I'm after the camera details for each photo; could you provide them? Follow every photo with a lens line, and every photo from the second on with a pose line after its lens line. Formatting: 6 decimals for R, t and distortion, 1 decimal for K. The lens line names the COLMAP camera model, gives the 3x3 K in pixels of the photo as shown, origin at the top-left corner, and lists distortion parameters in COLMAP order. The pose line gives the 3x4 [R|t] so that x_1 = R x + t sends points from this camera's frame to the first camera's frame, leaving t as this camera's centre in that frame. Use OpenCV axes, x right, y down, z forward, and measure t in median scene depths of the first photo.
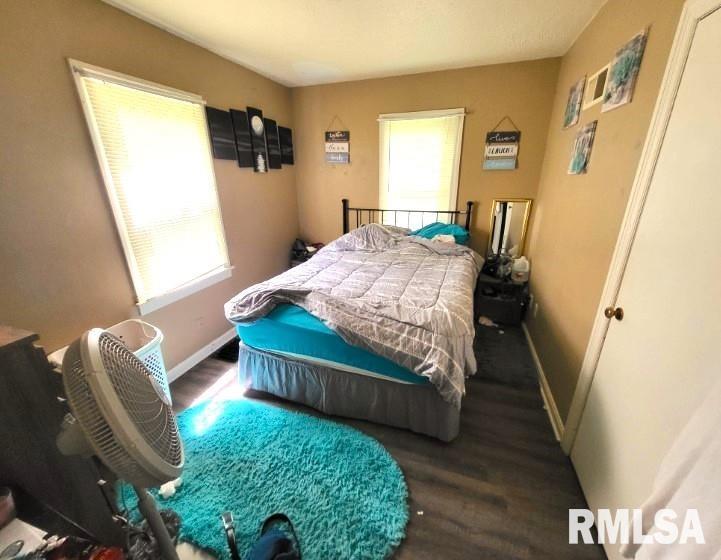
lens RADIAL K [[292.8, 0, 361.5], [0, 292.8, 275.9], [0, 0, 1]] dist [0.001983, -0.000976]
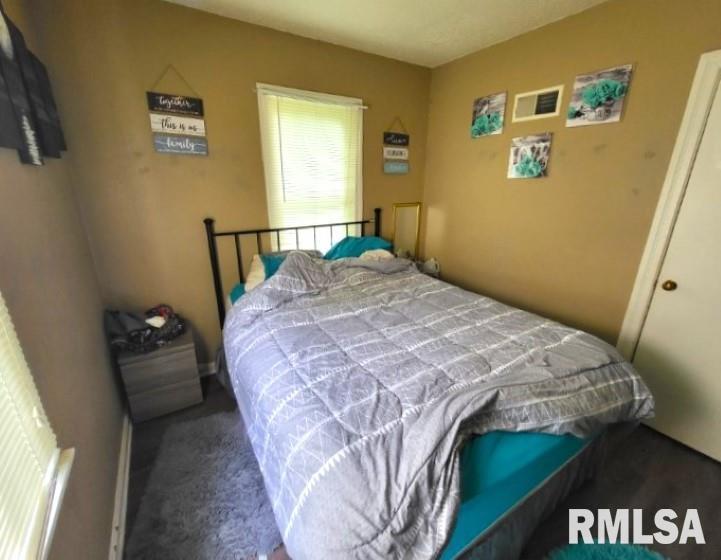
lens RADIAL K [[307.6, 0, 360.5], [0, 307.6, 280.0], [0, 0, 1]] dist [-0.003026, -0.000426]
pose [[0.621402, -0.234545, 0.747561, -0.395060], [0.248430, 0.963890, 0.095913, -0.146759], [-0.743063, 0.126115, 0.657231, 0.451237]]
